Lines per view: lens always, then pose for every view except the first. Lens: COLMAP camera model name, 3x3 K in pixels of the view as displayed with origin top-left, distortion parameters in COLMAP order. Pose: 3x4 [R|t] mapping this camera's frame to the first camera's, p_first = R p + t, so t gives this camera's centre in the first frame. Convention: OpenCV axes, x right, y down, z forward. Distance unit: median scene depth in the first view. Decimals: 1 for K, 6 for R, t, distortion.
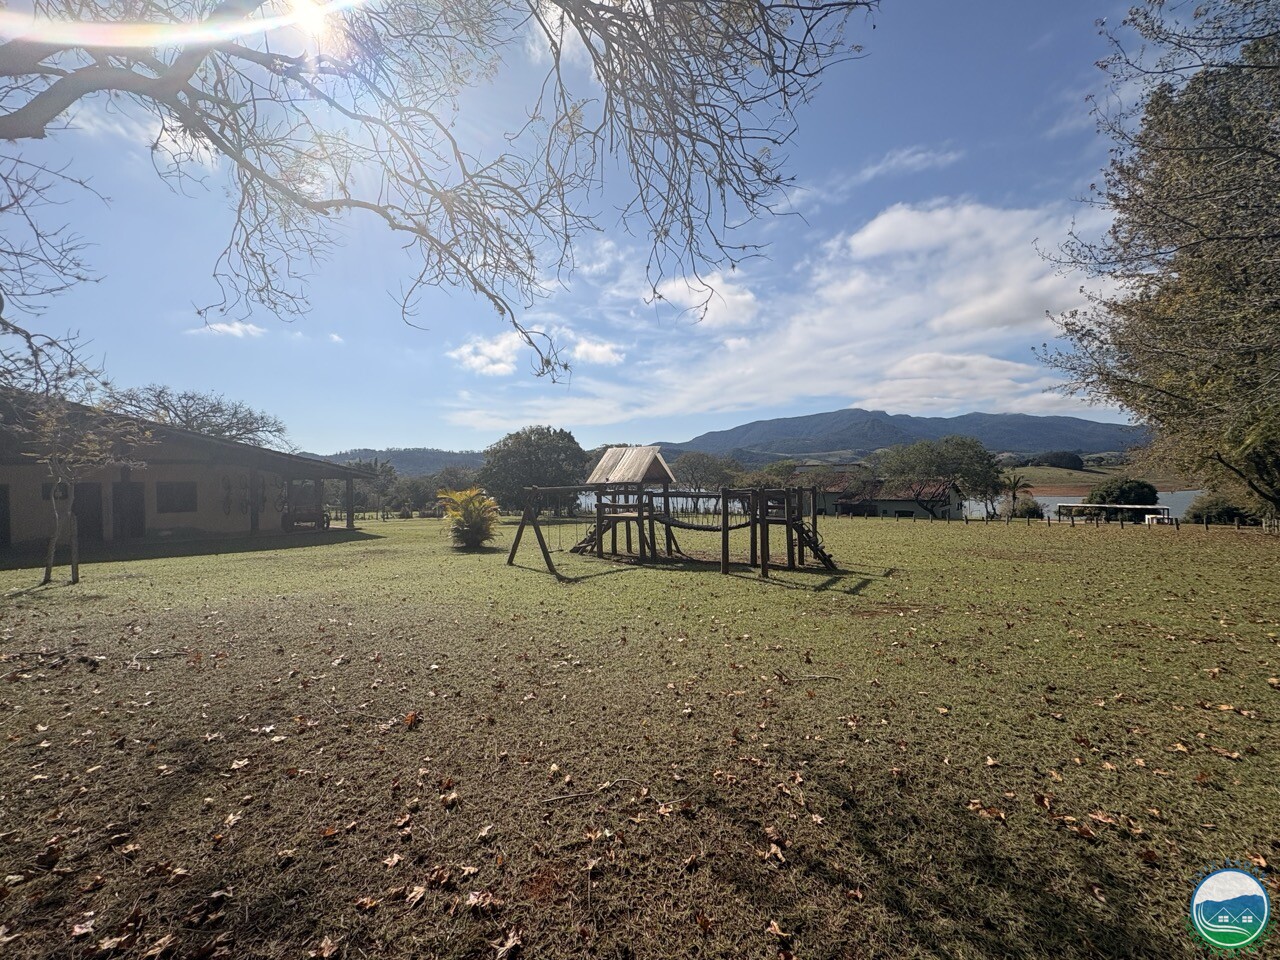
lens RADIAL K [[514.6, 0, 642.3], [0, 514.6, 480.4], [0, 0, 1]] dist [0.004359, 0.000385]
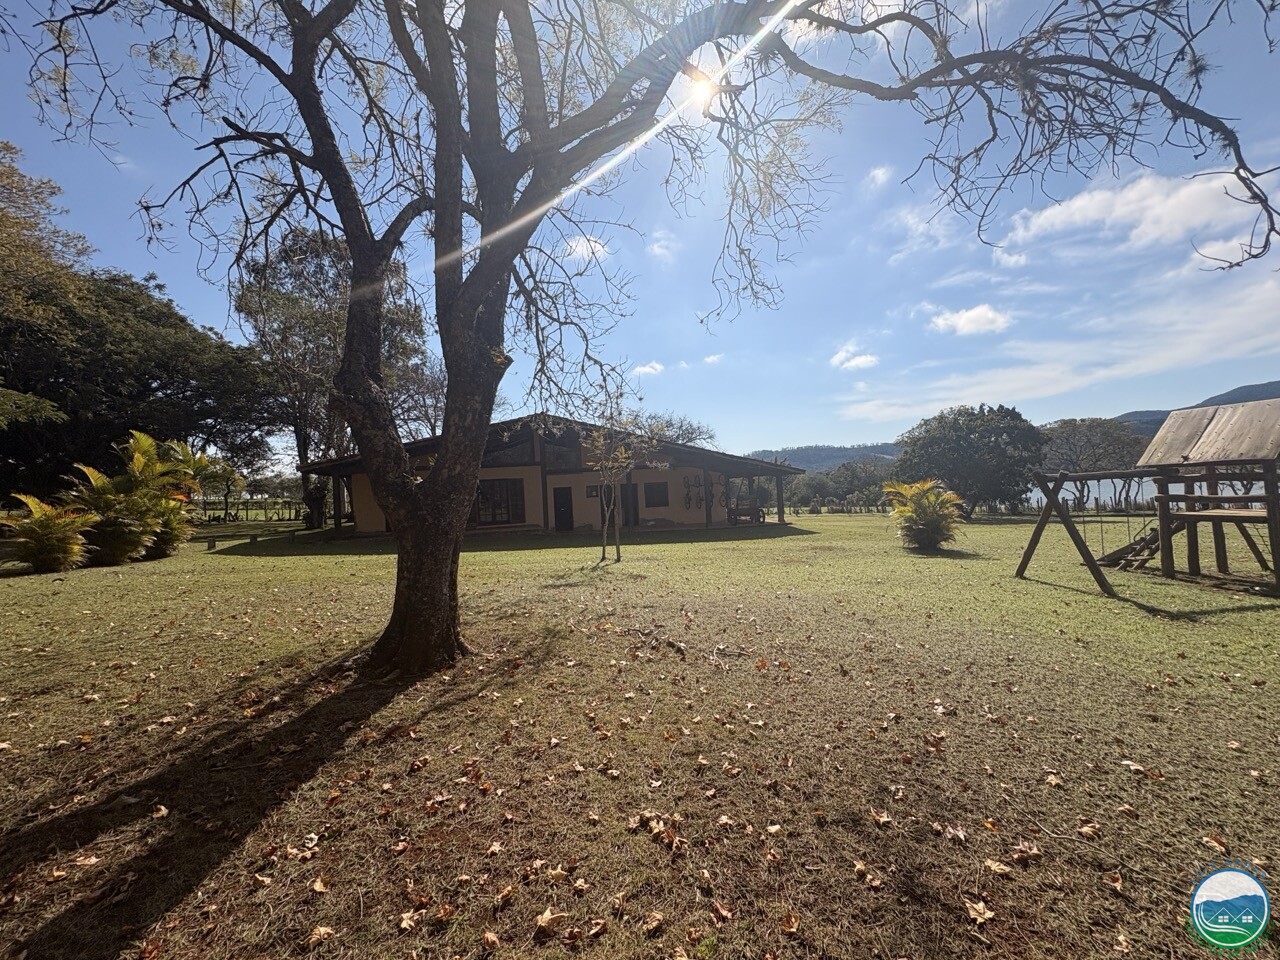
lens RADIAL K [[514.6, 0, 640.6], [0, 514.6, 479.8], [0, 0, 1]] dist [0.004359, 0.000385]
pose [[0.745899, -0.032255, -0.665277, -0.110253], [0.036680, 0.999300, -0.007324, 0.004234], [0.665048, -0.018939, 0.746560, 0.047896]]
